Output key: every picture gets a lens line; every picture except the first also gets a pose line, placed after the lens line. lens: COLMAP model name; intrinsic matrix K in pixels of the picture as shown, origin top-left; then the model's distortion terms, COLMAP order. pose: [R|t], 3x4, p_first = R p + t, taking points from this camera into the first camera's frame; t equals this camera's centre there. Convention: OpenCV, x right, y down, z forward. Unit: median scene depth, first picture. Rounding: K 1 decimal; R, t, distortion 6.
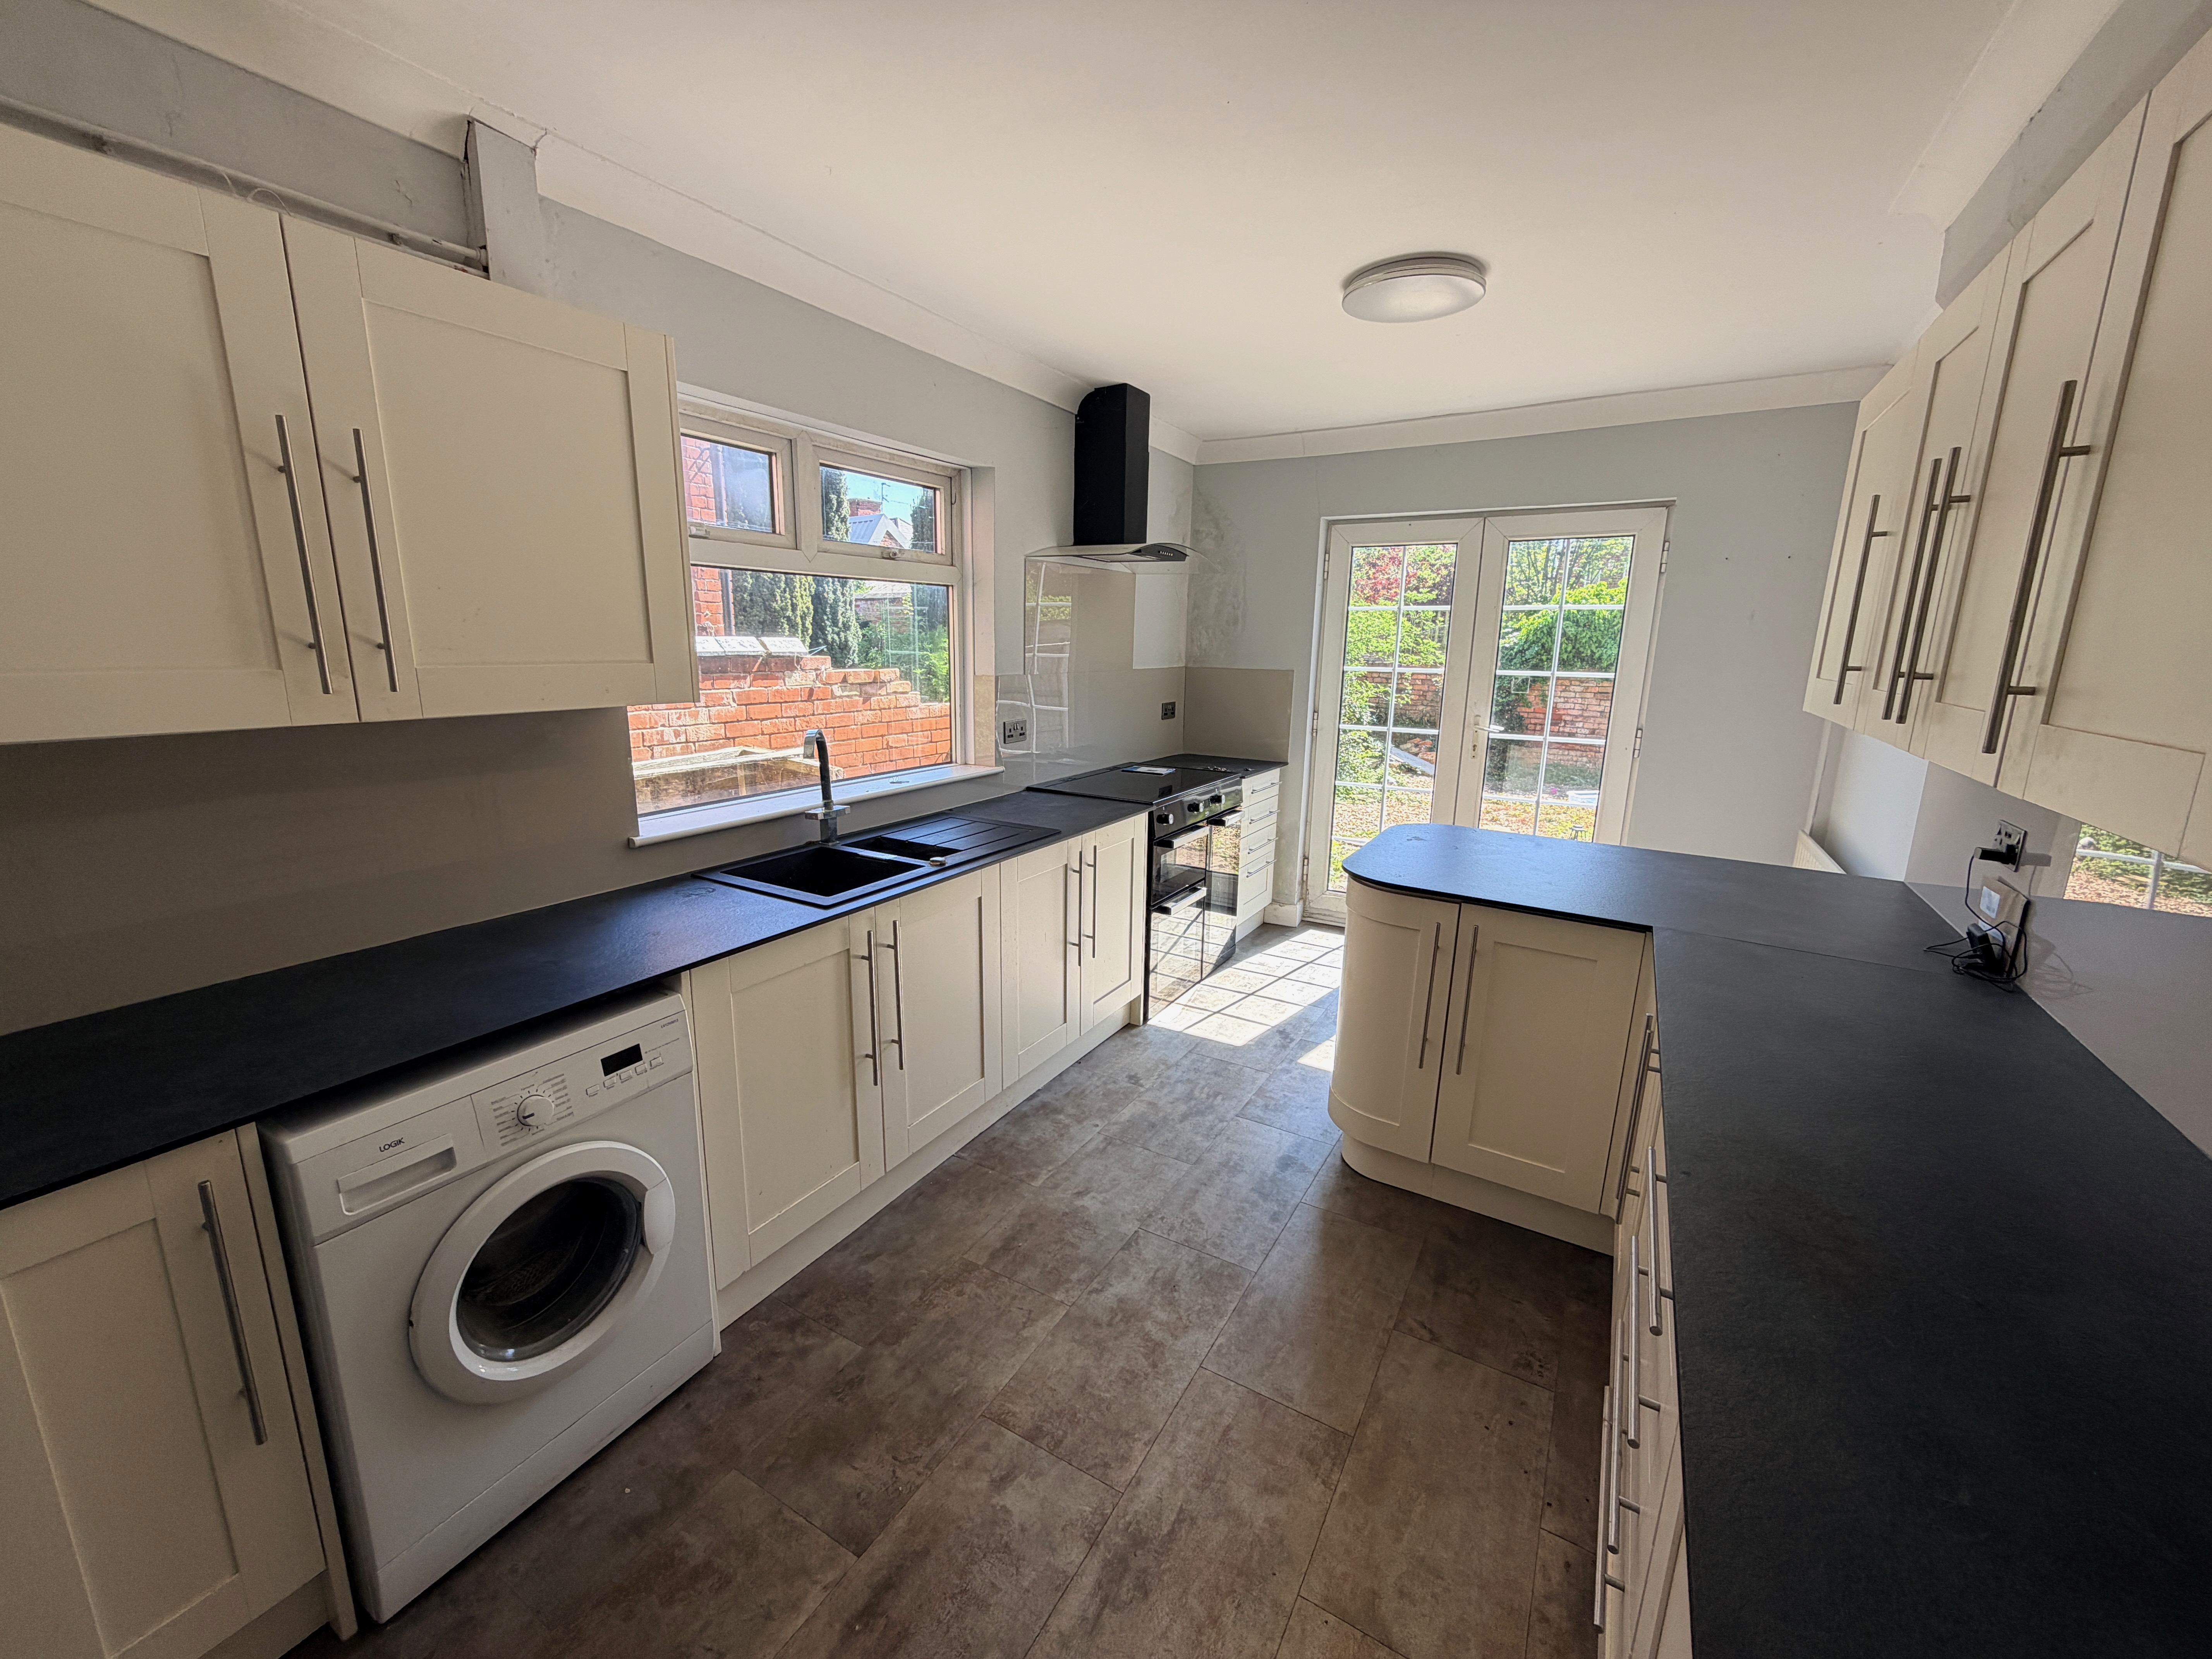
lens RADIAL K [[883.8, 0, 1097.3], [0, 883.8, 828.1], [0, 0, 1]] dist [-0.000992, 0.000519]
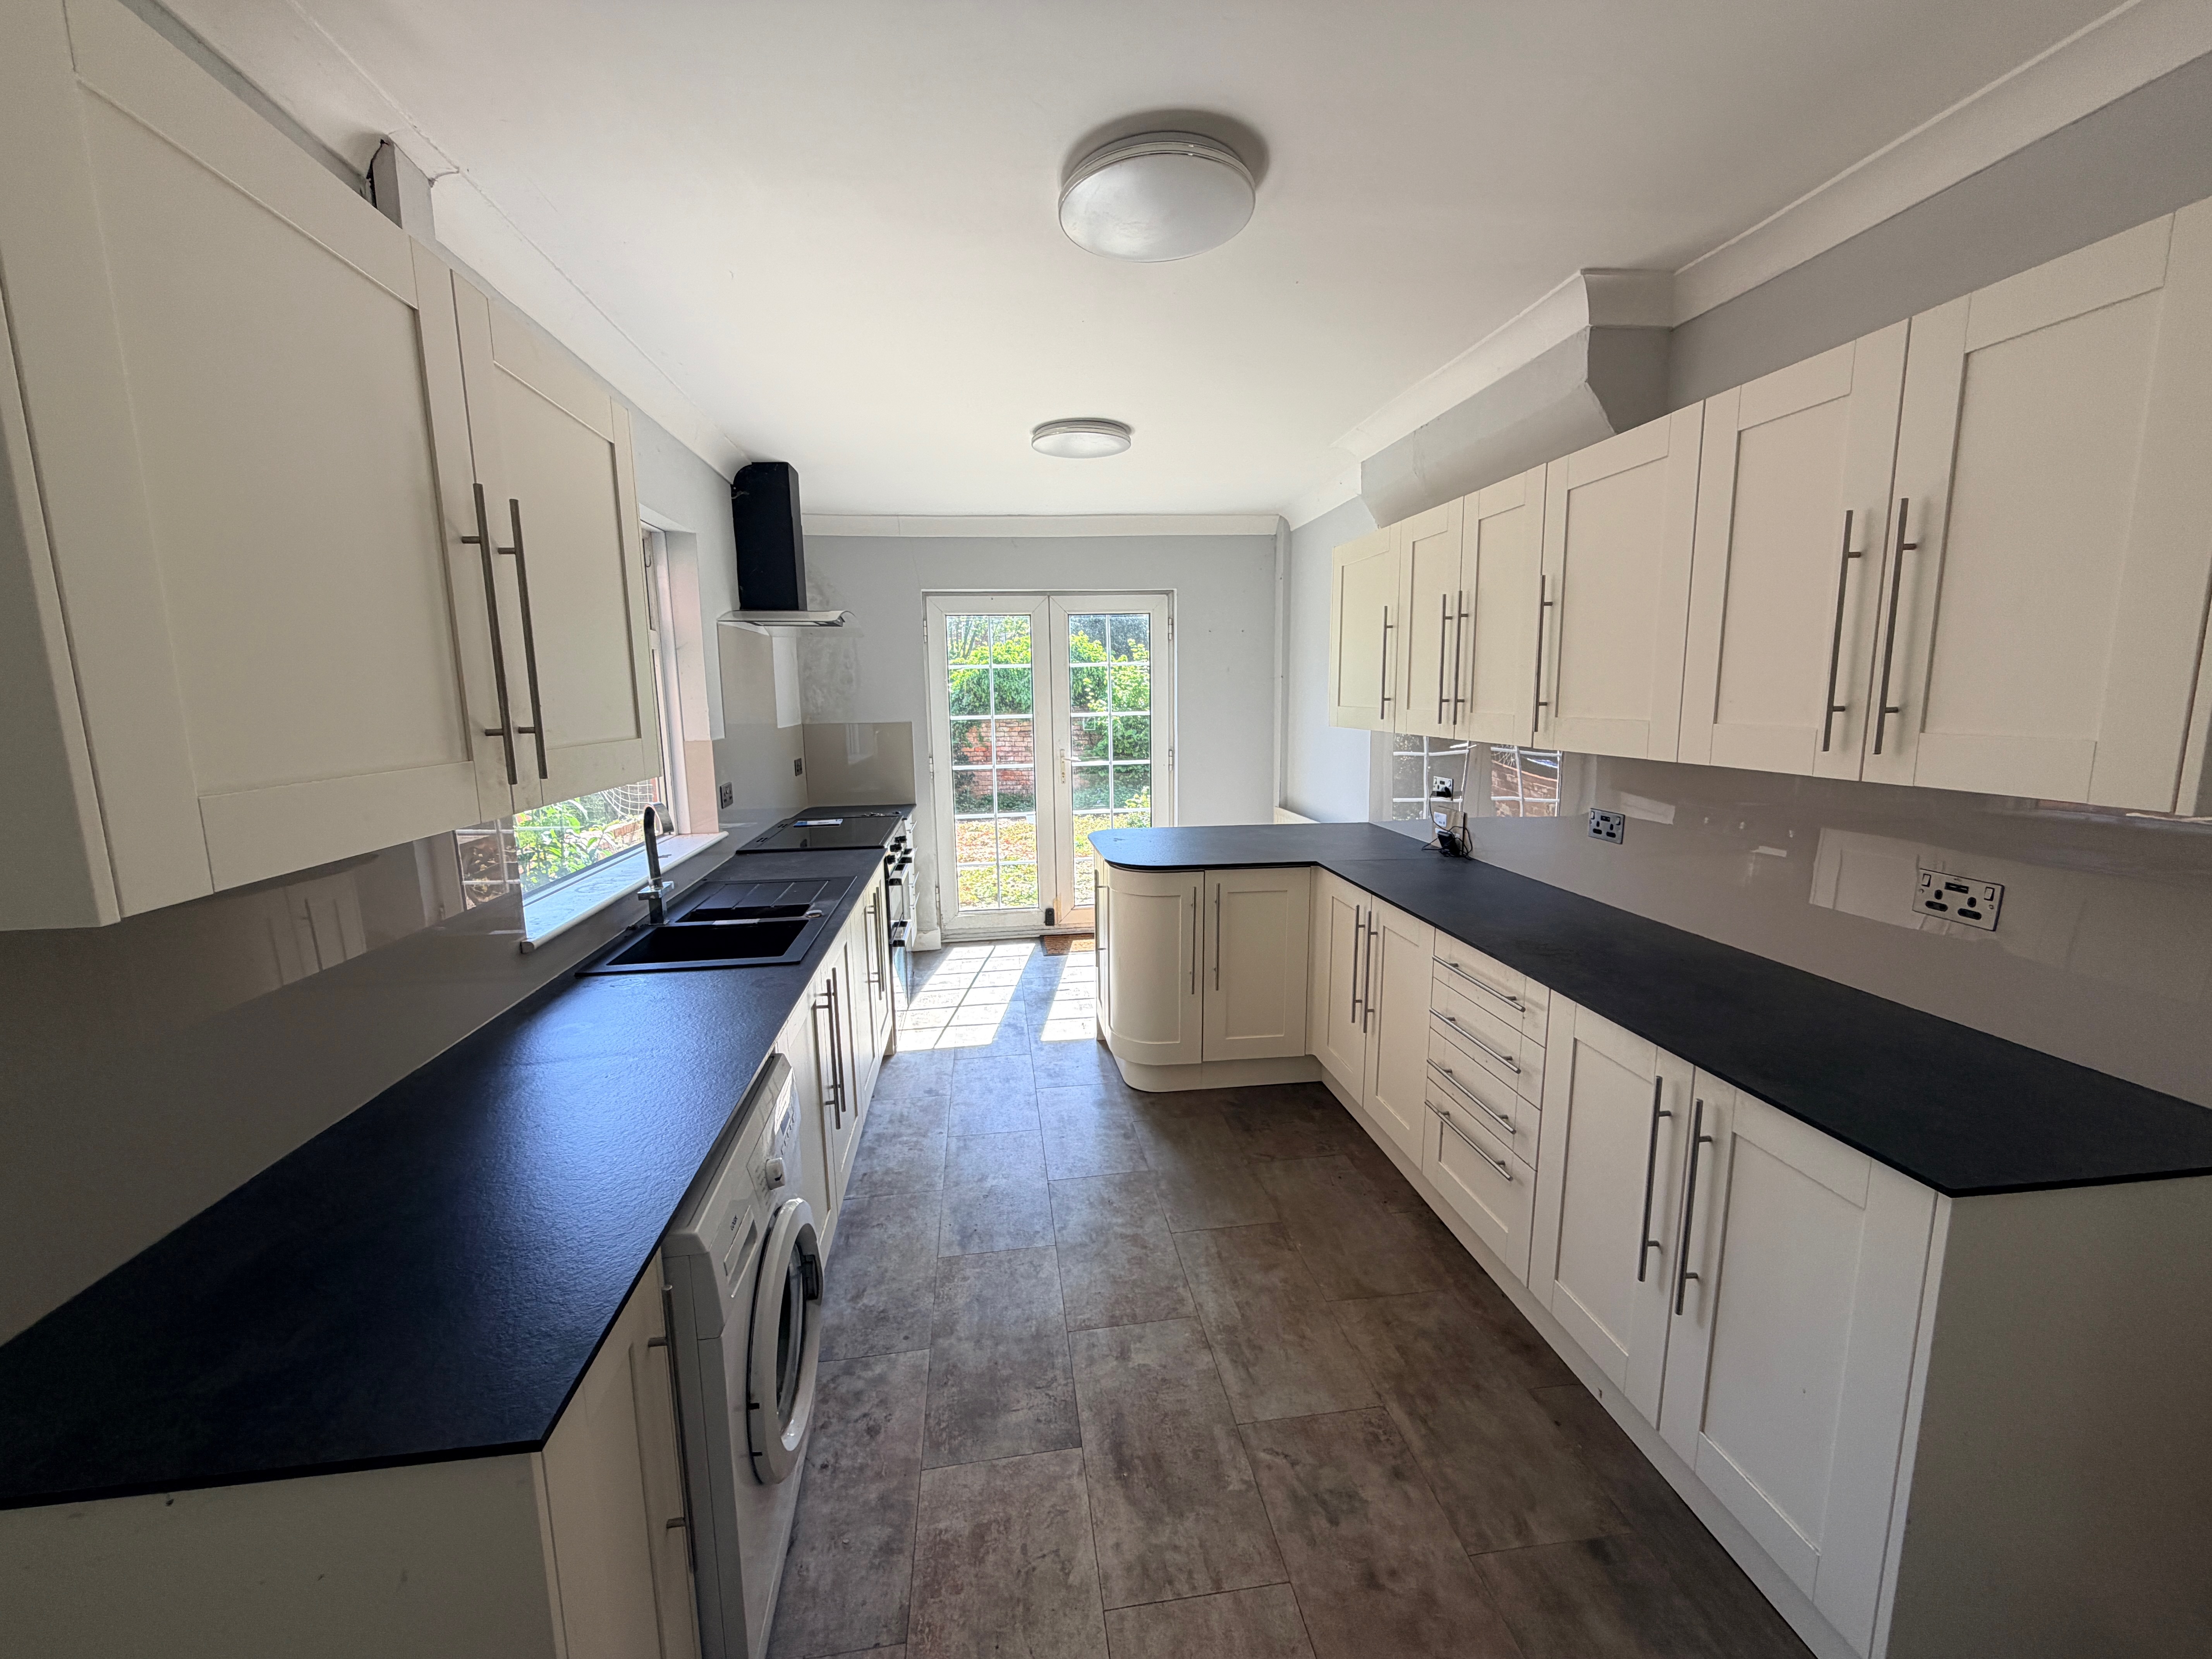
lens RADIAL K [[883.8, 0, 1103.2], [0, 883.8, 826.6], [0, 0, 1]] dist [-0.000992, 0.000519]
pose [[0.781224, -0.124540, 0.611702, -0.605773], [0.161099, 0.986927, -0.004811, -0.004558], [-0.603106, 0.102303, 0.791073, -0.046428]]
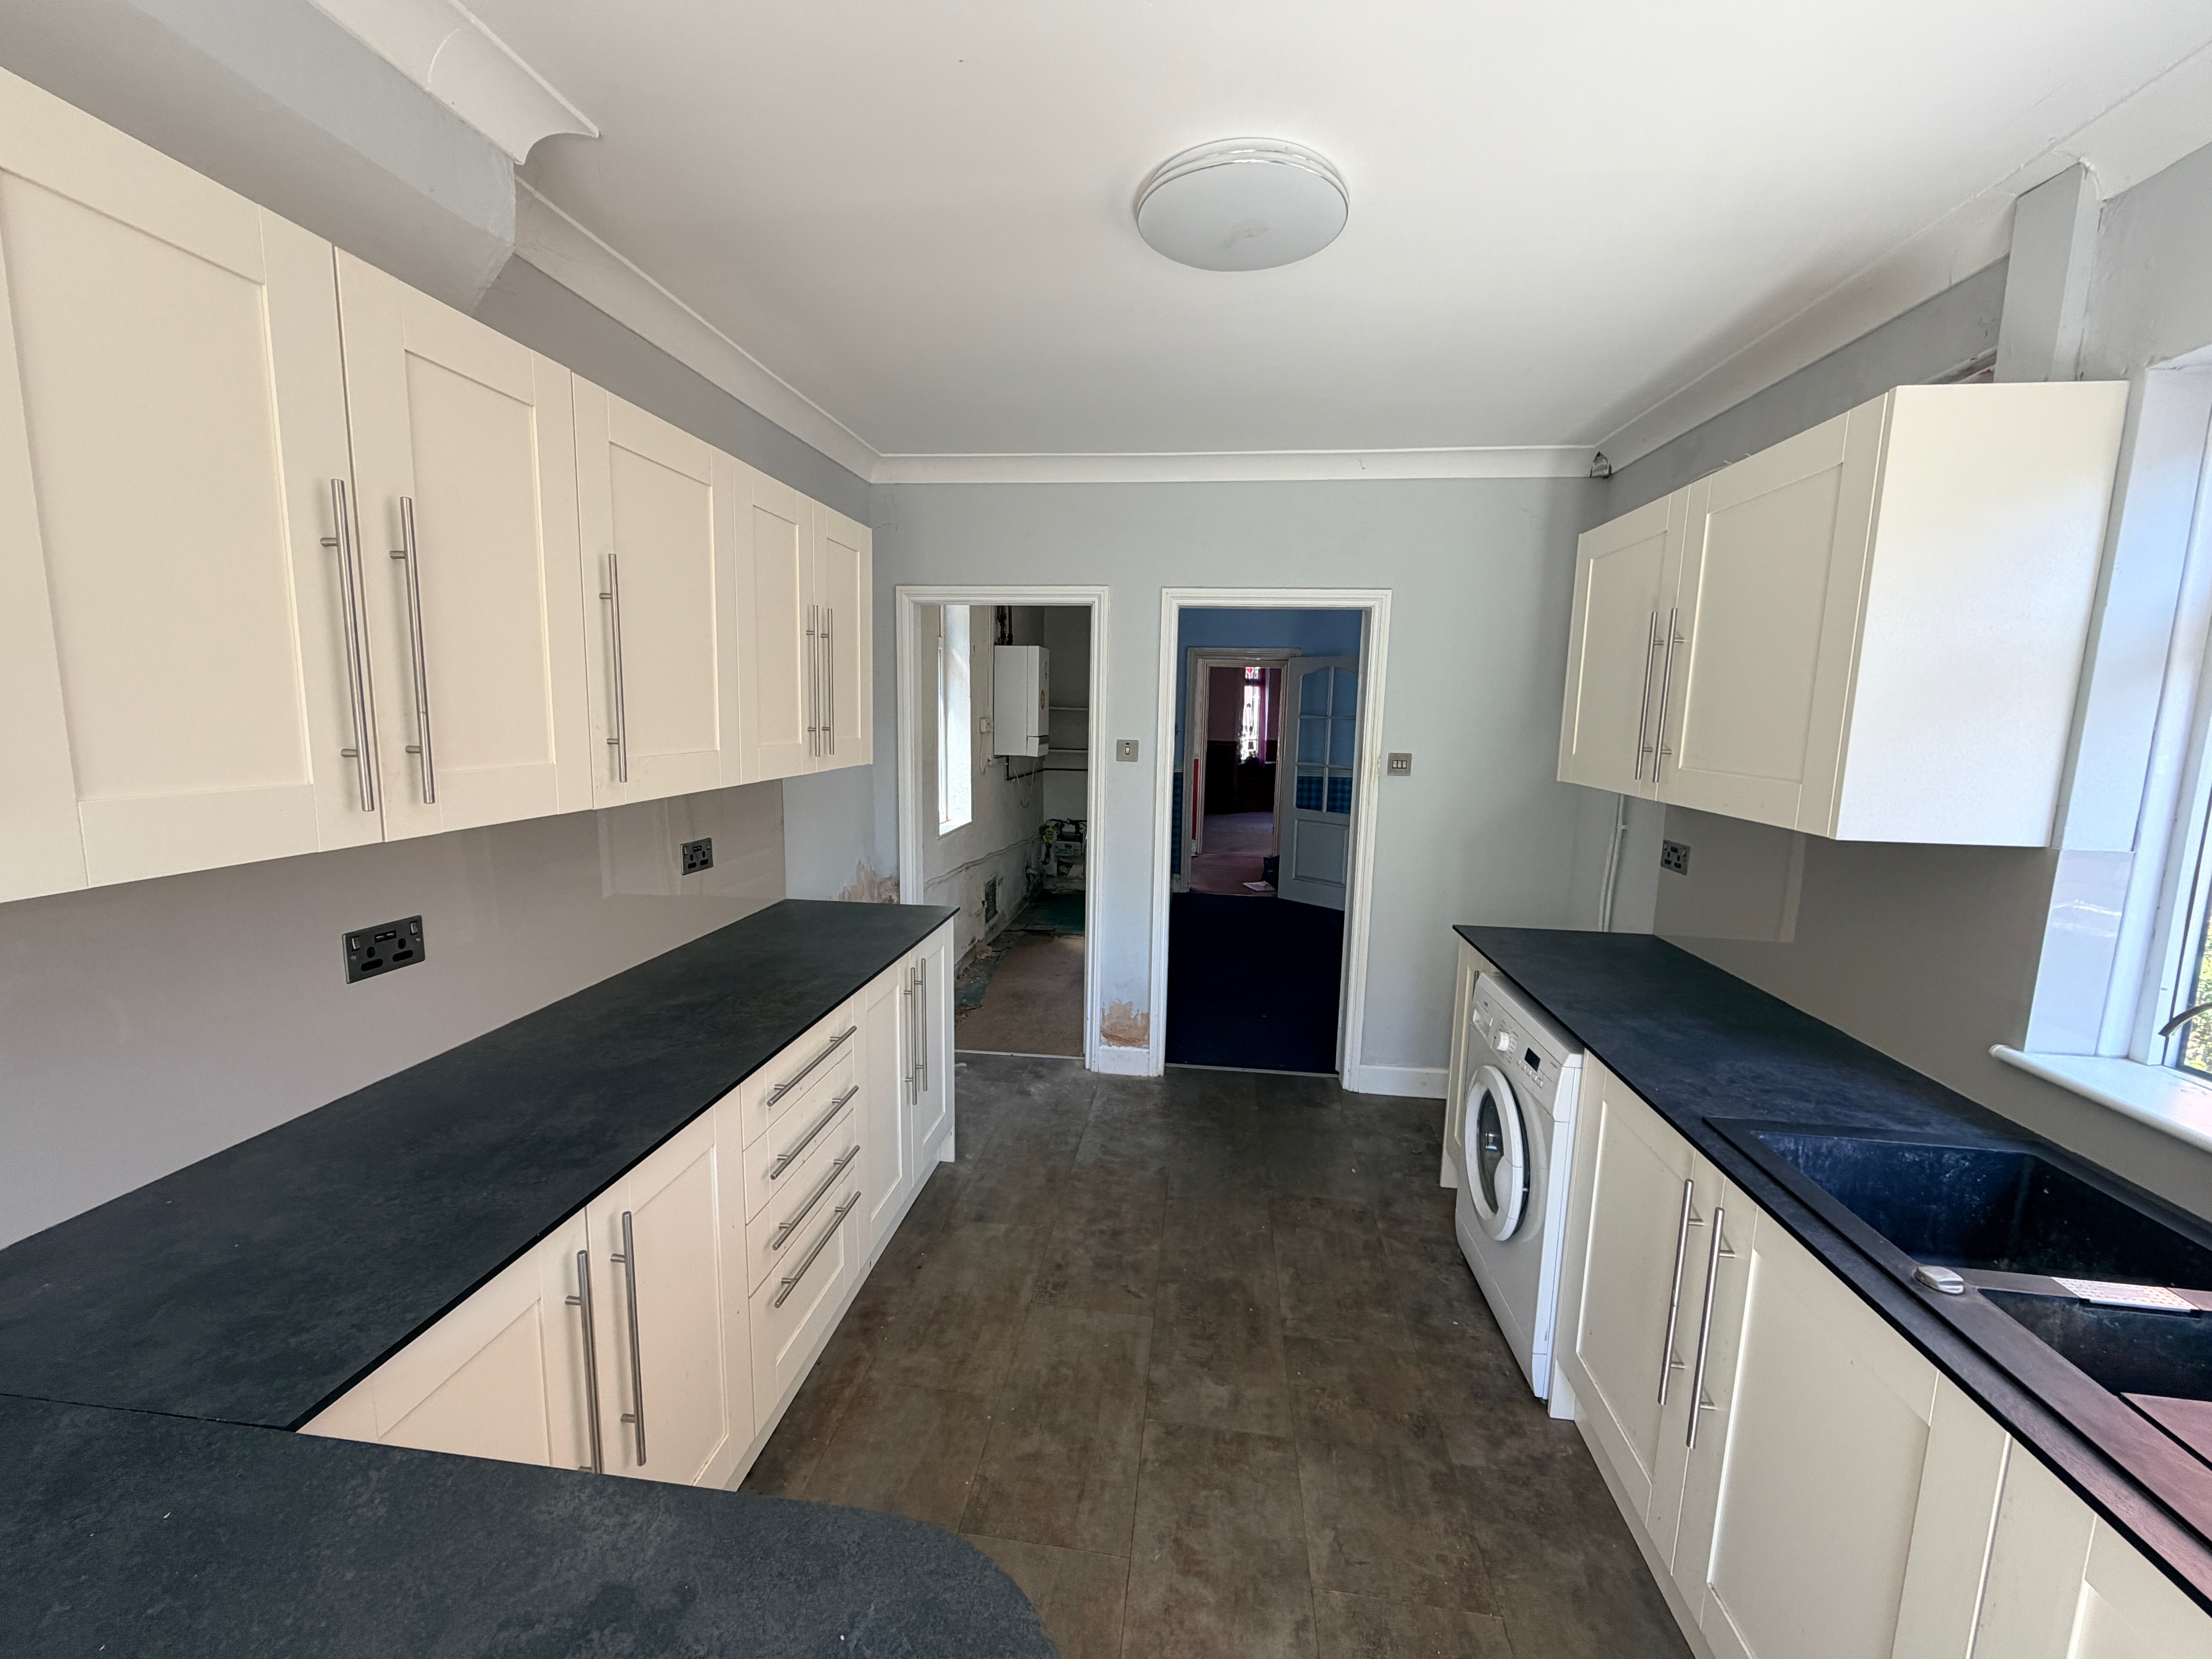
lens RADIAL K [[883.8, 0, 1094.1], [0, 883.8, 827.7], [0, 0, 1]] dist [-0.000992, 0.000519]
pose [[-0.918315, 0.015132, -0.395561, 0.414855], [-0.121990, 0.939817, 0.319159, -0.288809], [0.376585, 0.341343, -0.861202, 1.284700]]
